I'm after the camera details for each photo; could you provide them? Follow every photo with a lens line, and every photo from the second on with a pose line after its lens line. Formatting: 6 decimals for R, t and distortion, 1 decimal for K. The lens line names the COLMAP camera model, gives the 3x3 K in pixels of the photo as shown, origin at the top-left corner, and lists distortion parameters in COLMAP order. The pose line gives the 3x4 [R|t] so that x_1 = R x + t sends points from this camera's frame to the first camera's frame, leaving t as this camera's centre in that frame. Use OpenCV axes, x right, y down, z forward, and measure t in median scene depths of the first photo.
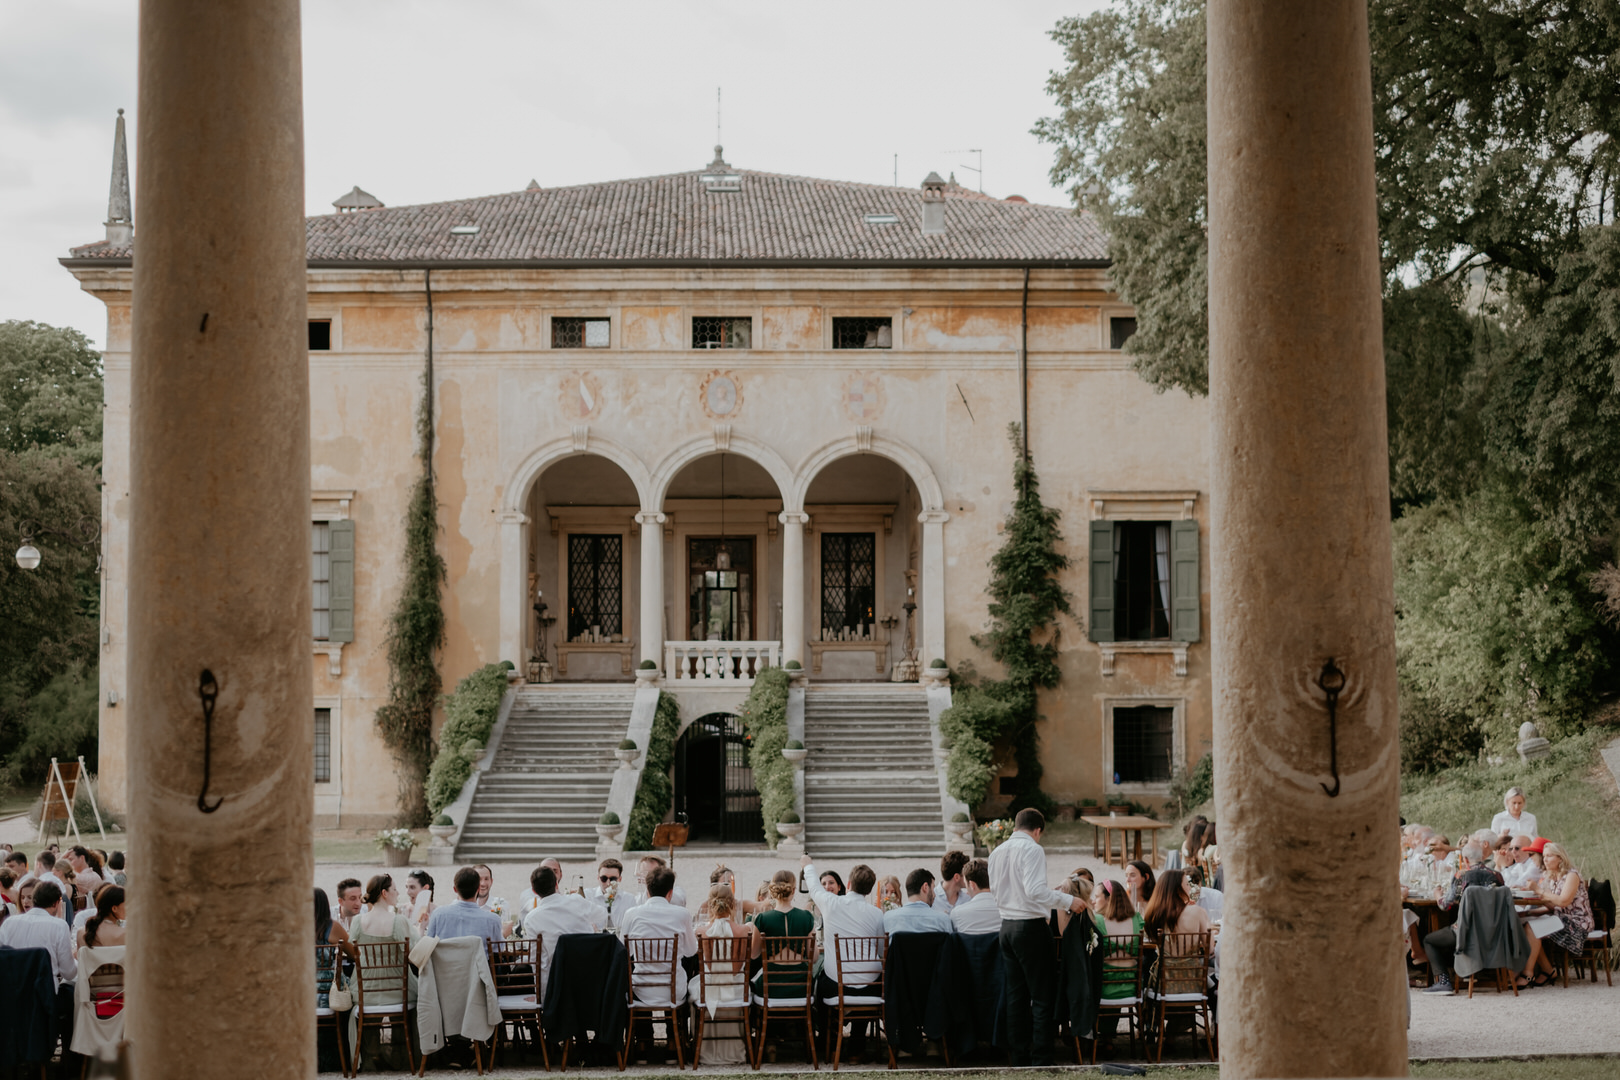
lens RADIAL K [[2617.4, 0, 814.1], [0, 2617.4, 547.8], [0, 0, 1]] dist [-0.031230, 0.000000]
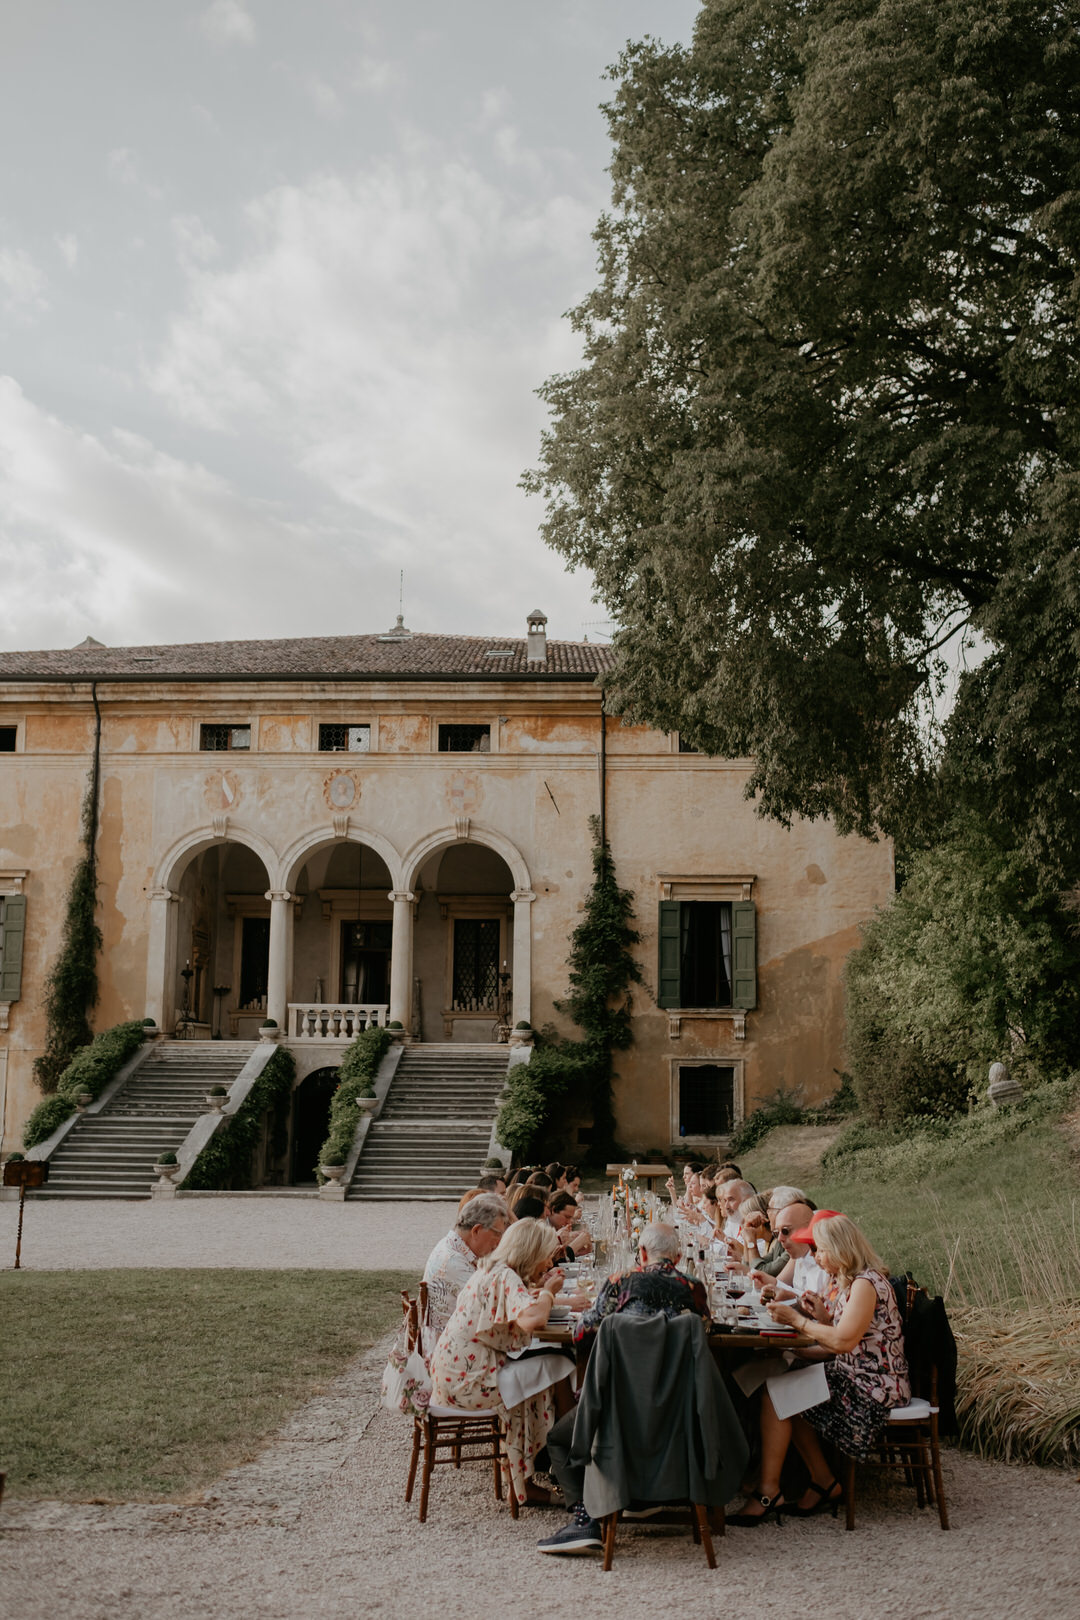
lens RADIAL K [[1699.2, 0, 536.6], [0, 1699.2, 805.6], [0, 0, 1]] dist [0.008906, 0.000000]
pose [[0.998216, 0.004570, -0.059535, 0.096499], [-0.010867, 0.994319, -0.105881, 0.027400], [0.058713, 0.106339, 0.992595, 0.259622]]
